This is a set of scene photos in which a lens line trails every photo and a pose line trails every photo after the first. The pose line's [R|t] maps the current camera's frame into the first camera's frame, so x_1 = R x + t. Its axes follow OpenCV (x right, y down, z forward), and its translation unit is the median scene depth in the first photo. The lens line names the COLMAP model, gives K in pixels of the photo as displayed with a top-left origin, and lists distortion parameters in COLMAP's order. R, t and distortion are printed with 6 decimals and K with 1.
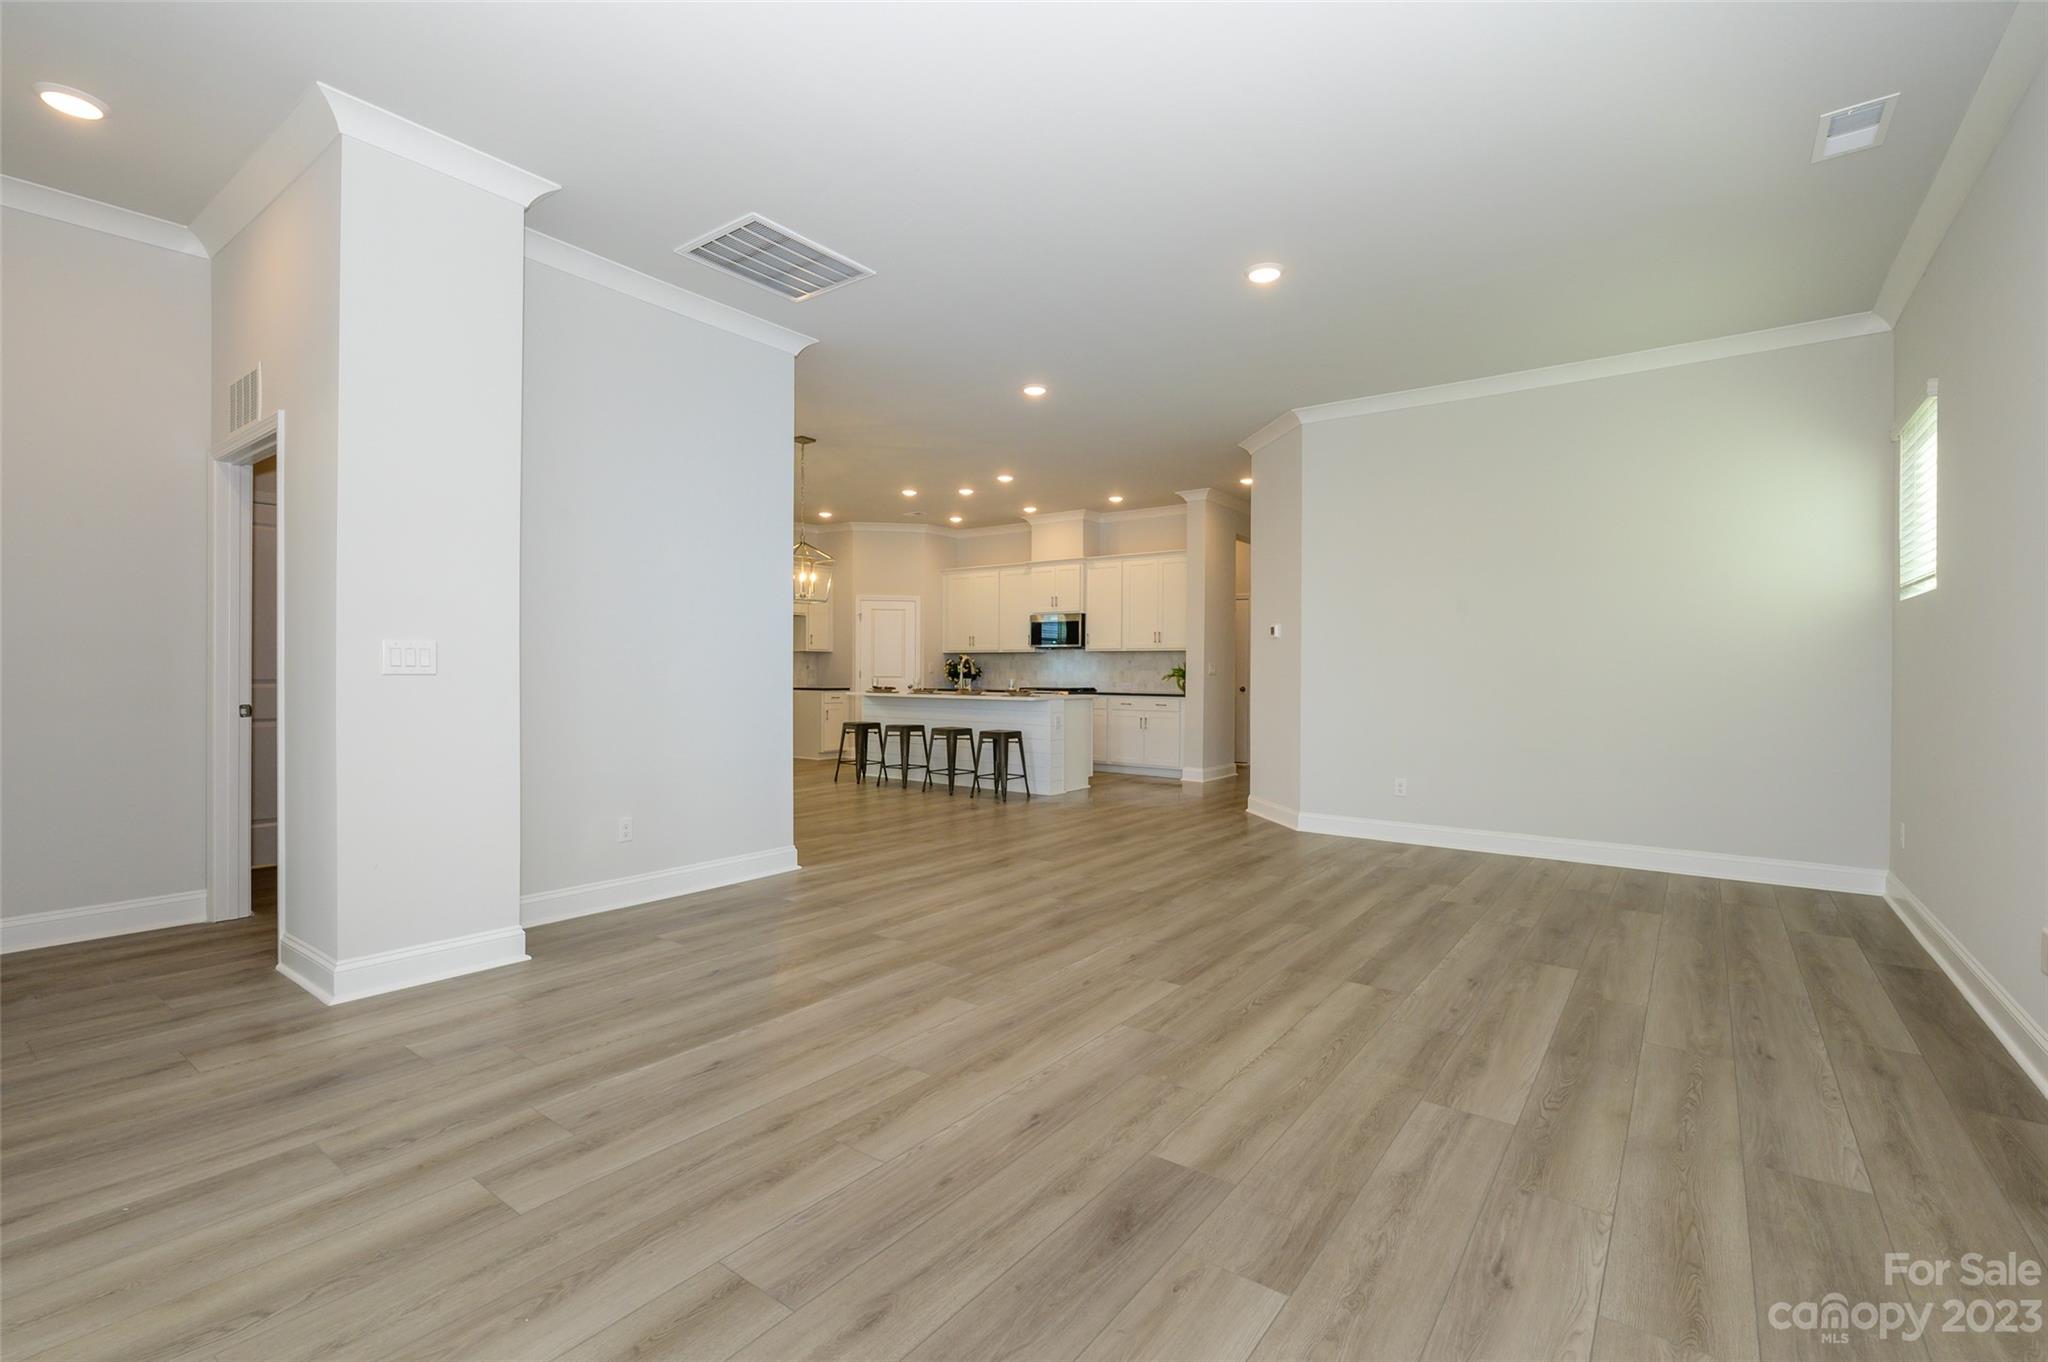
lens RADIAL K [[901.6, 0, 1030.6], [0, 901.6, 675.6], [0, 0, 1]] dist [-0.000076, 0.000161]
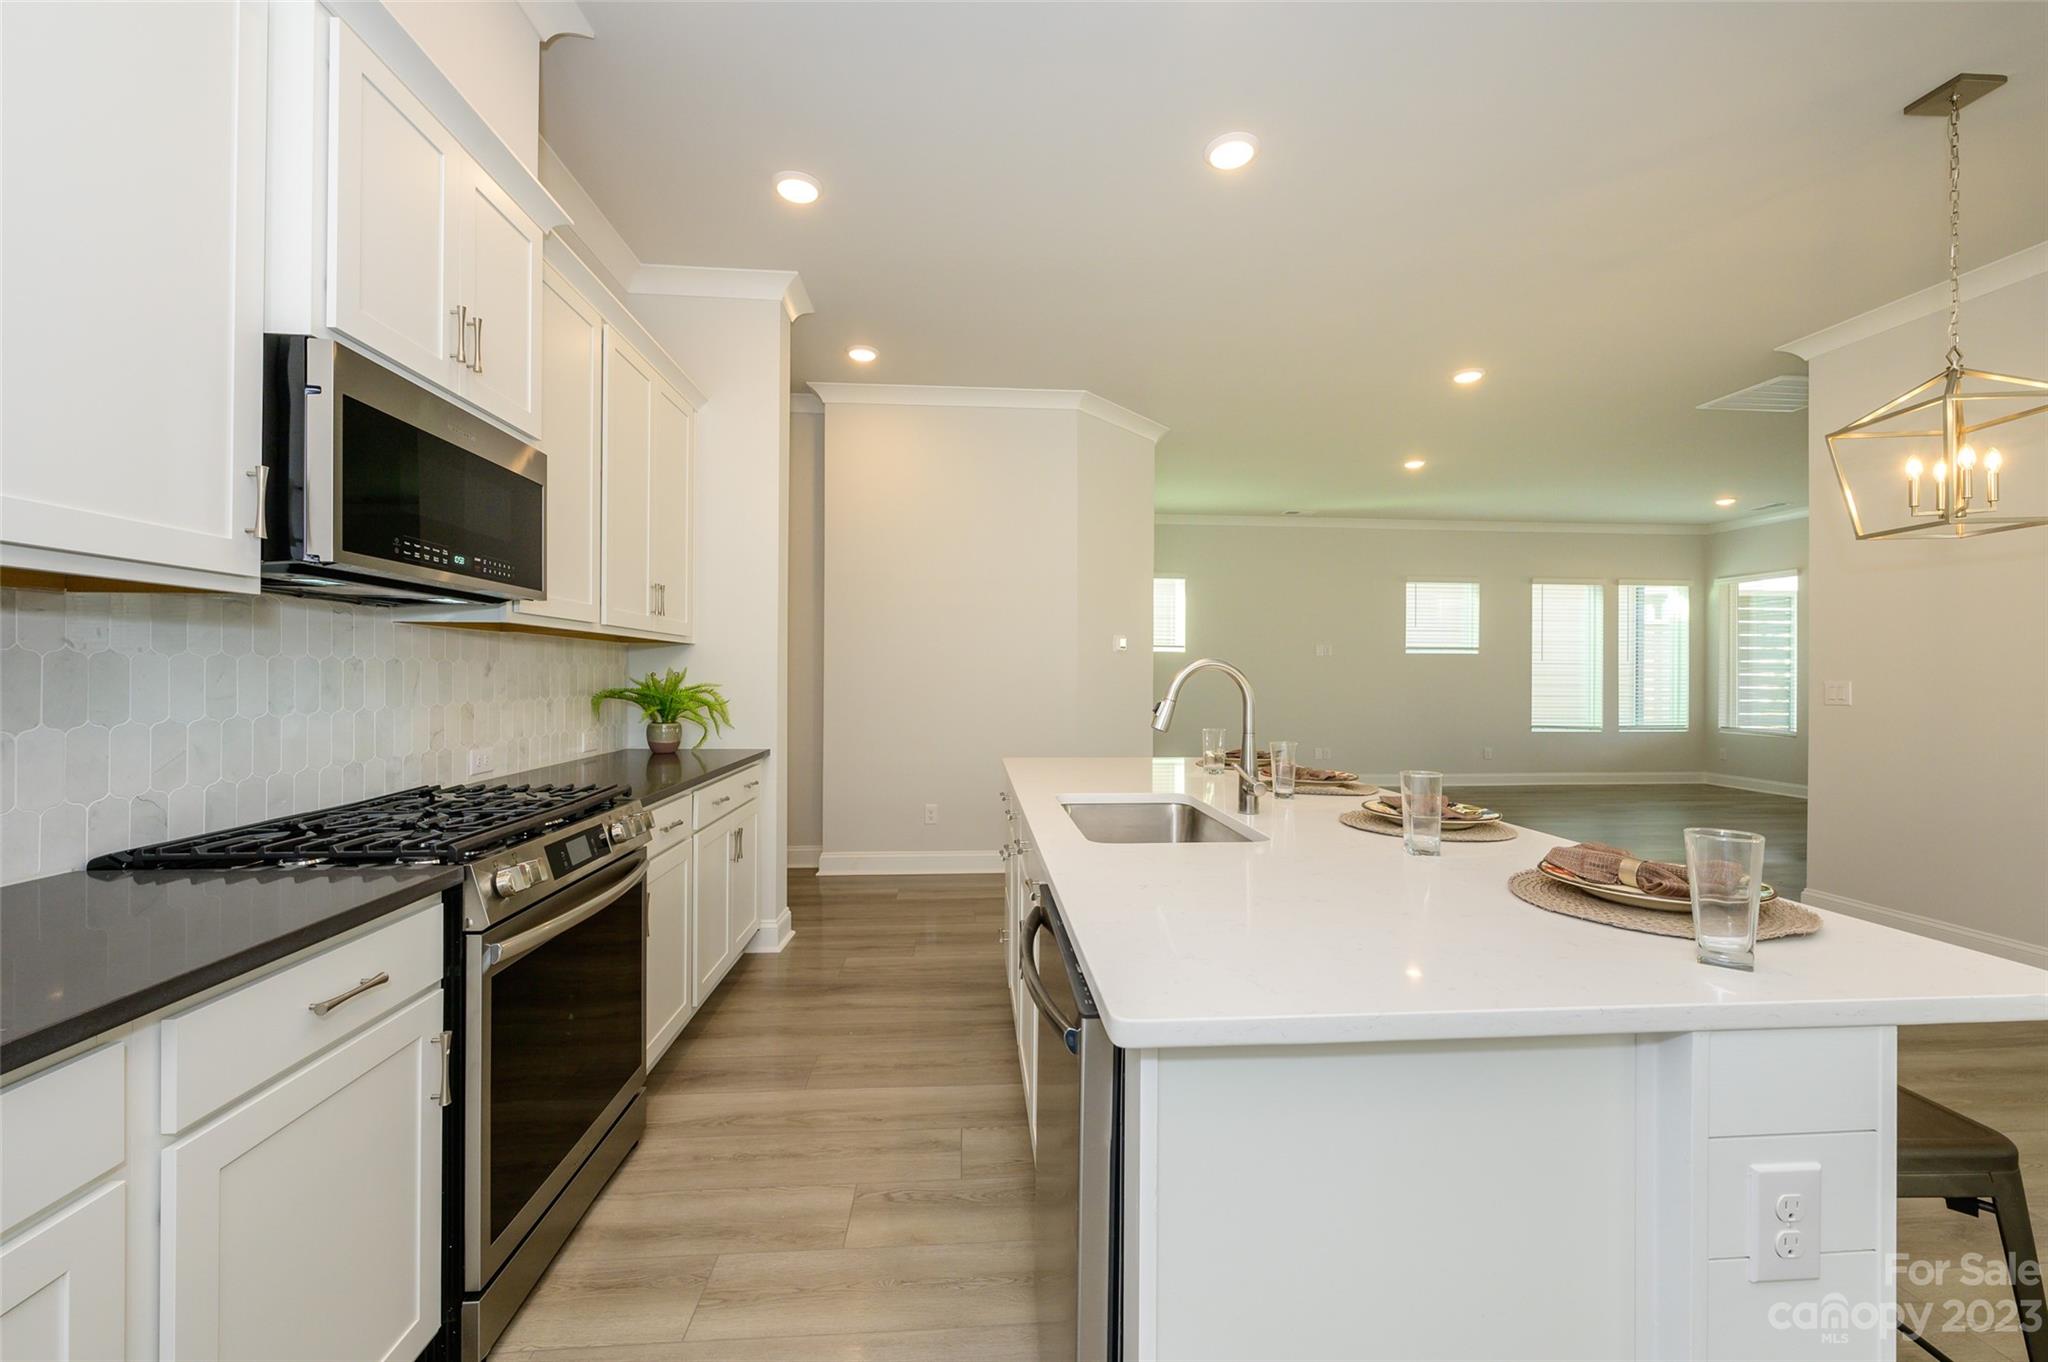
lens RADIAL K [[815.6, 0, 1025.2], [0, 815.6, 674.8], [0, 0, 1]] dist [-0.001997, -0.000221]
pose [[-0.658599, -0.009867, 0.752429, -0.477799], [-0.004917, 0.999949, 0.008808, -0.045294], [-0.752478, 0.002101, -0.658614, 2.836221]]
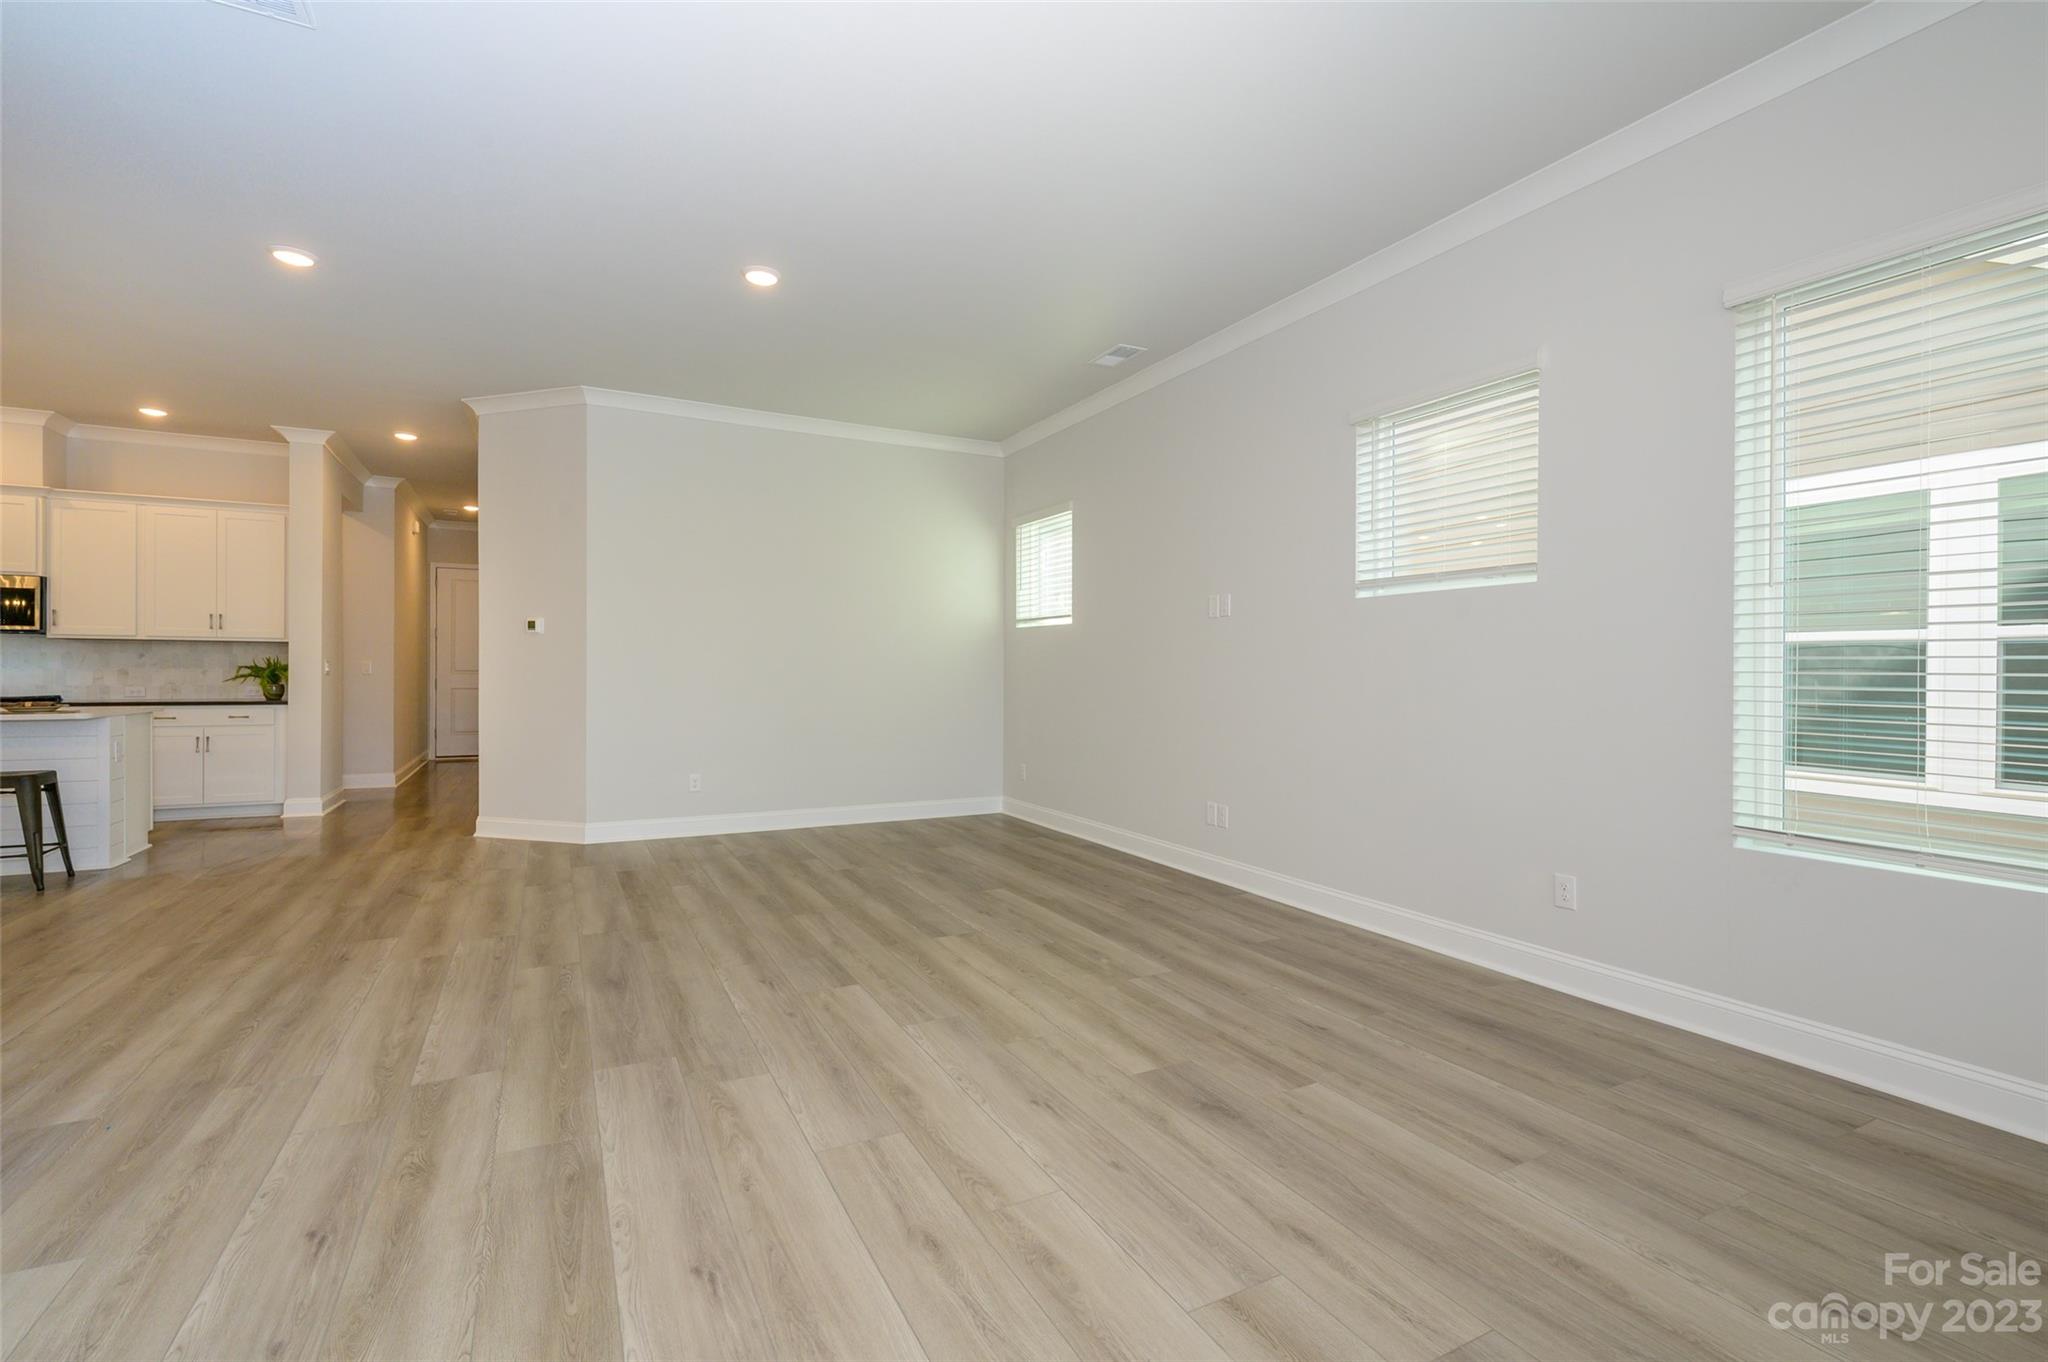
lens RADIAL K [[901.6, 0, 1013.1], [0, 901.6, 676.0], [0, 0, 1]] dist [-0.000076, 0.000161]
pose [[0.441821, -0.008074, 0.897067, -0.559801], [0.002575, 0.999967, 0.007732, -0.009942], [-0.897100, -0.001106, 0.441827, 0.330932]]
